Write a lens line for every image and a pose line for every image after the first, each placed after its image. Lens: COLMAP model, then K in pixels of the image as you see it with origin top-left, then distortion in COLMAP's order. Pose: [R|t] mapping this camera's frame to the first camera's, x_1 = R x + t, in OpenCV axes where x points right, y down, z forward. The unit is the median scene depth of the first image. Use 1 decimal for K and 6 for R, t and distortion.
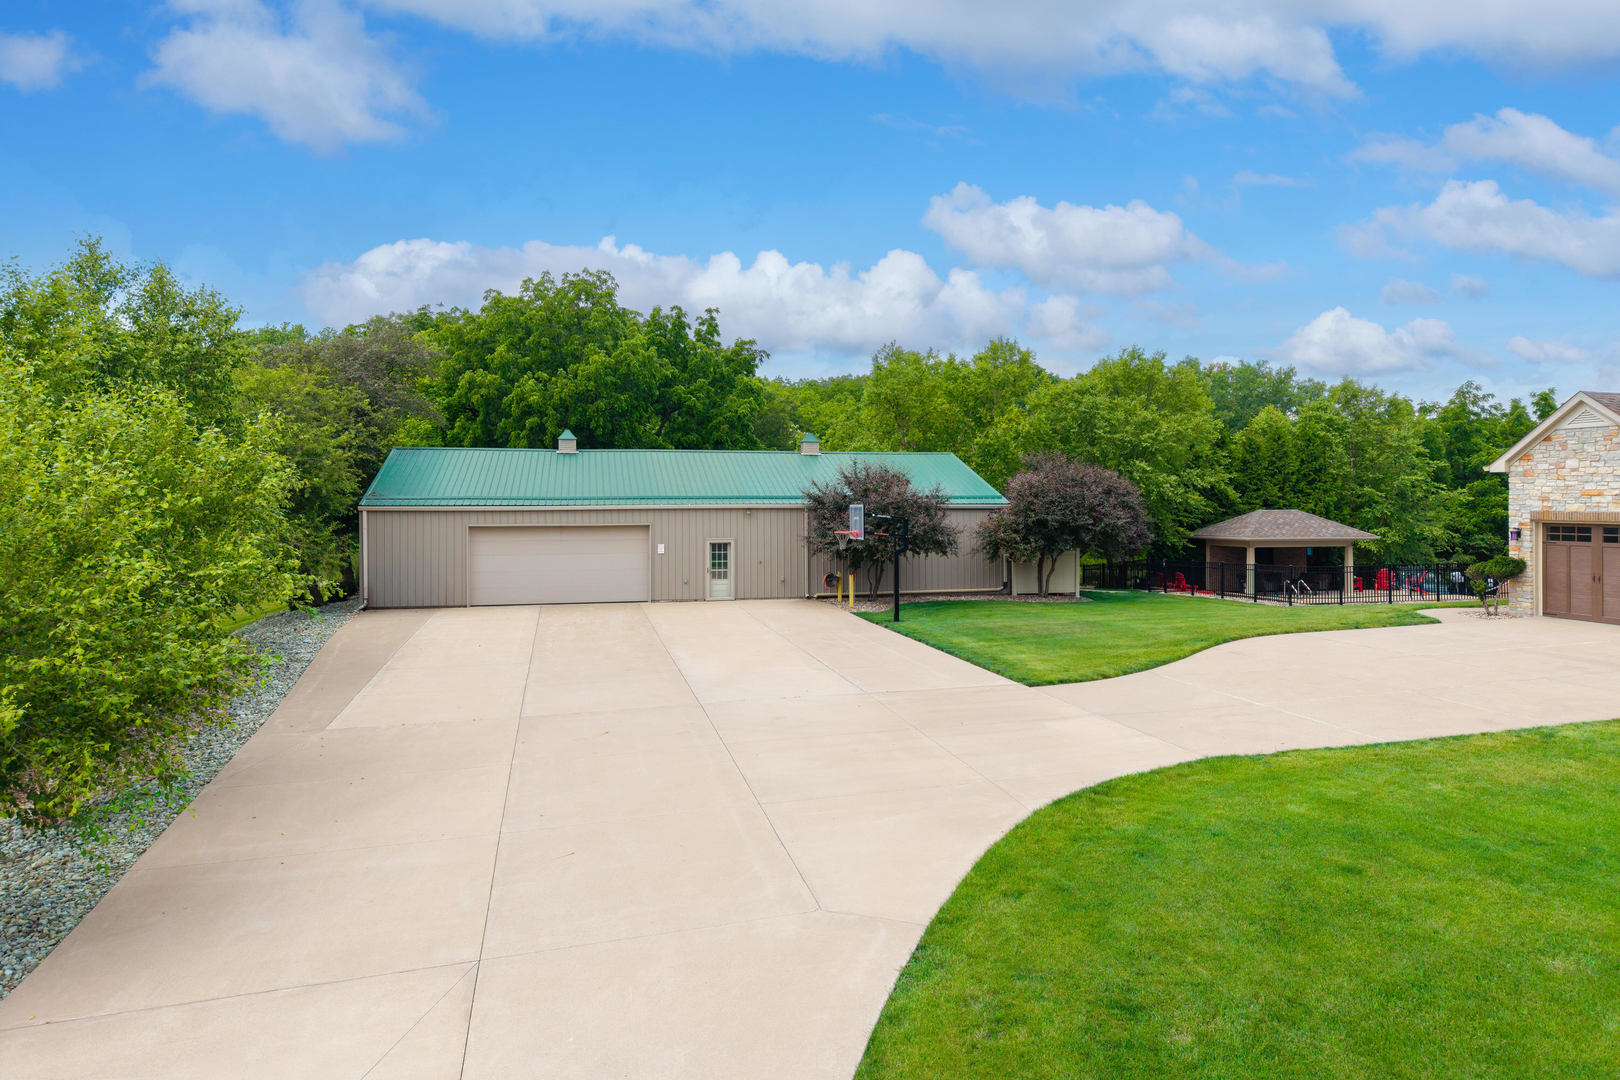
lens RADIAL K [[1098.1, 0, 810.0], [0, 1098.1, 540.0], [0, 0, 1]] dist [0.011068, 0.000864]
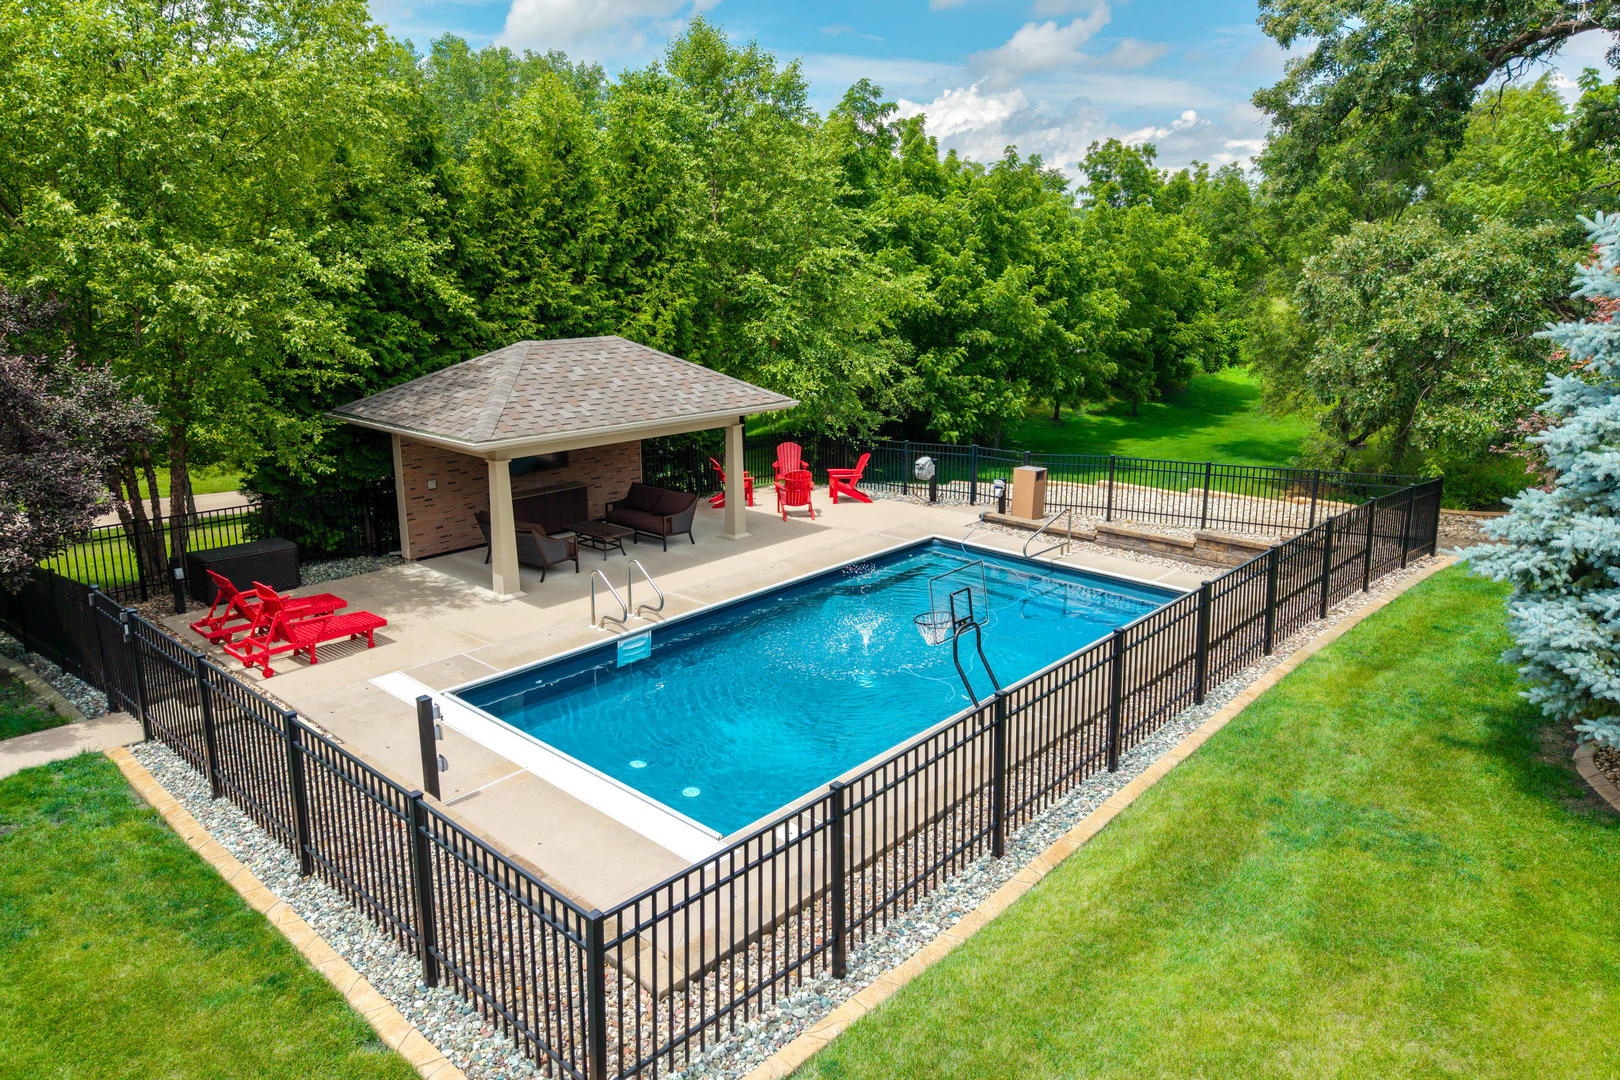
lens RADIAL K [[1064.3, 0, 803.0], [0, 1064.3, 491.7], [0, 0, 1]] dist [0.045299, -0.034779]
pose [[0.831823, -0.117009, 0.542567, 0.269647], [0.008635, 0.980137, 0.198136, -0.046110], [-0.554973, -0.160129, 0.816311, 0.608946]]
